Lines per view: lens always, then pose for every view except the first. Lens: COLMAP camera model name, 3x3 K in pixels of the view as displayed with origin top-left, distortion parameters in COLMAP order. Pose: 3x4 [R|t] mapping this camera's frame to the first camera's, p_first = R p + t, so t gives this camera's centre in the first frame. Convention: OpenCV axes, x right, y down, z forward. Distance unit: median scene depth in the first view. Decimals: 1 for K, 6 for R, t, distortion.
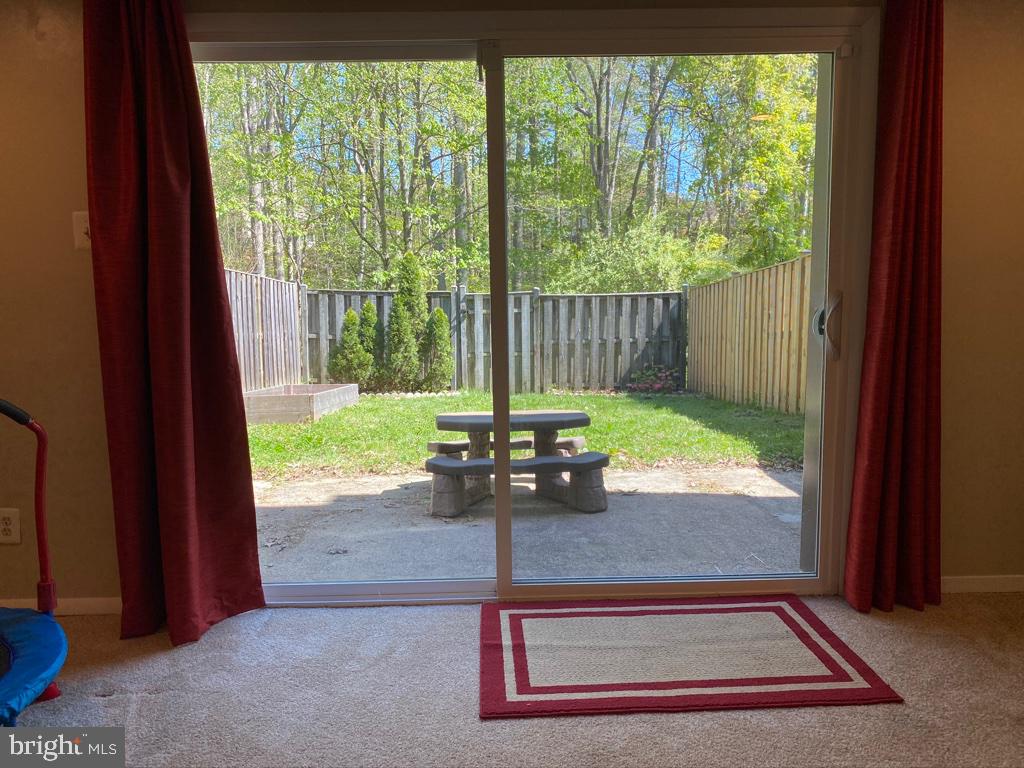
lens RADIAL K [[782.4, 0, 512.0], [0, 782.4, 384.0], [0, 0, 1]] dist [0.117181, -0.181410]
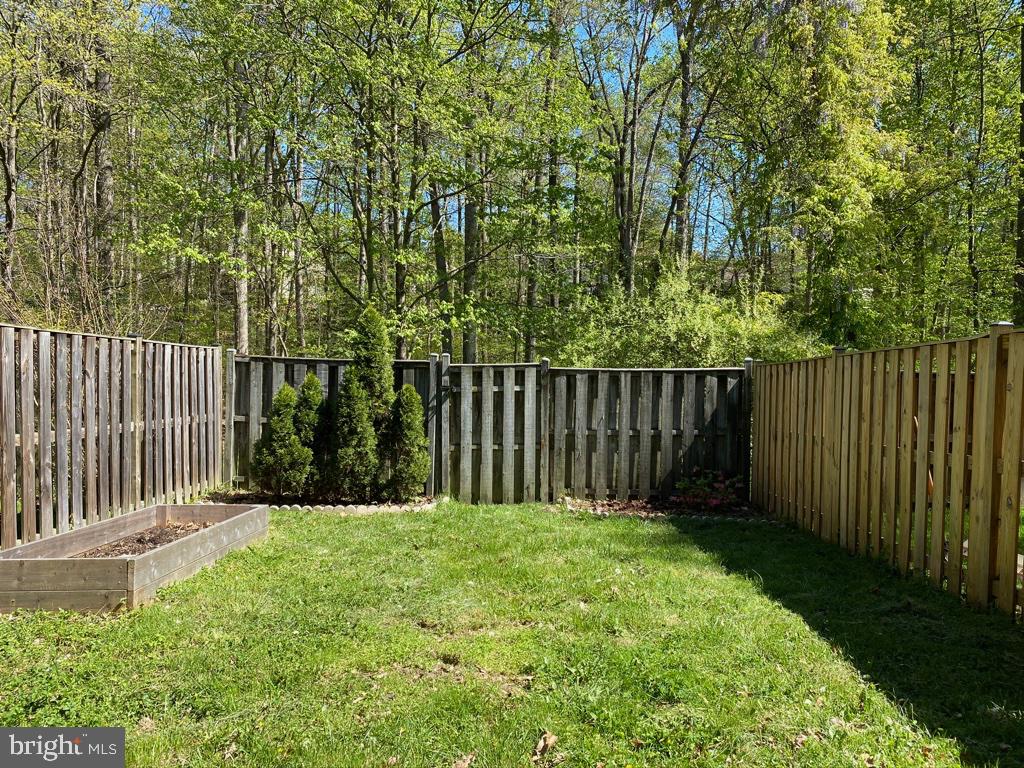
lens RADIAL K [[766.4, 0, 516.1], [0, 766.4, 367.5], [0, 0, 1]] dist [0.059455, -0.003860]
pose [[0.999561, 0.019793, -0.022033, 0.020830], [-0.021587, 0.996198, -0.084398, -0.055908], [0.020279, 0.084836, 0.996189, 0.298989]]
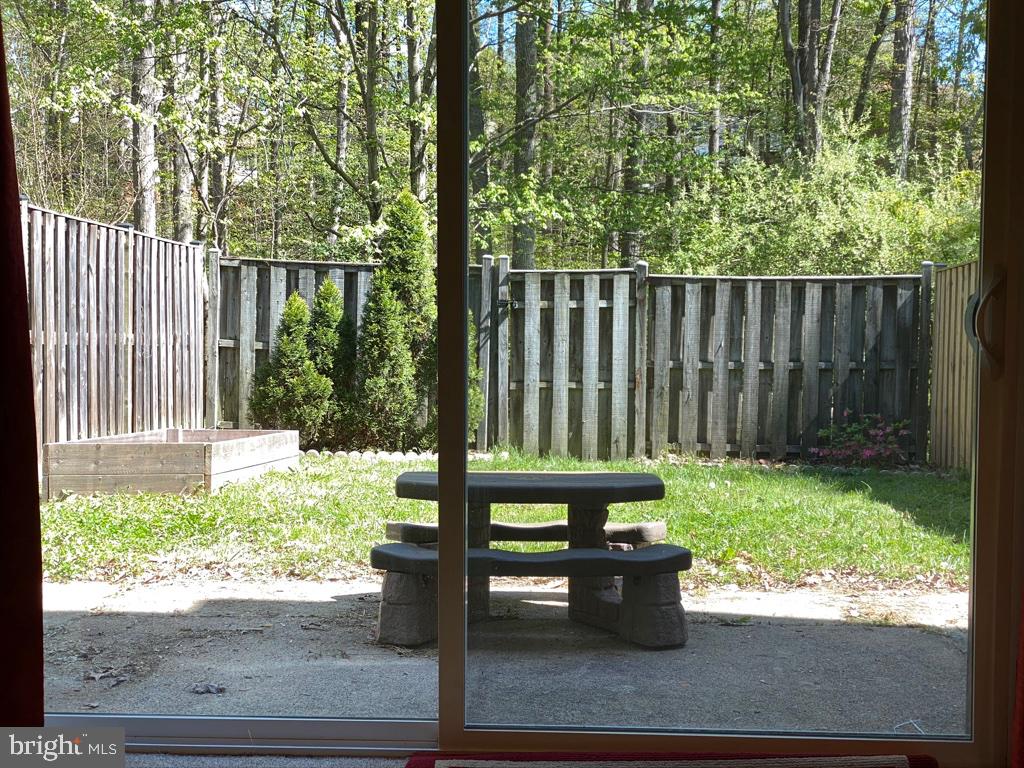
lens RADIAL K [[1558.6, 0, 514.0], [0, 1558.6, 379.9], [0, 0, 1]] dist [0.012592, 0.942863]
pose [[0.996429, 0.025653, -0.080447, 0.033538], [-0.029495, 0.998462, -0.046938, 0.009731], [0.079119, 0.049144, 0.995653, -0.057901]]
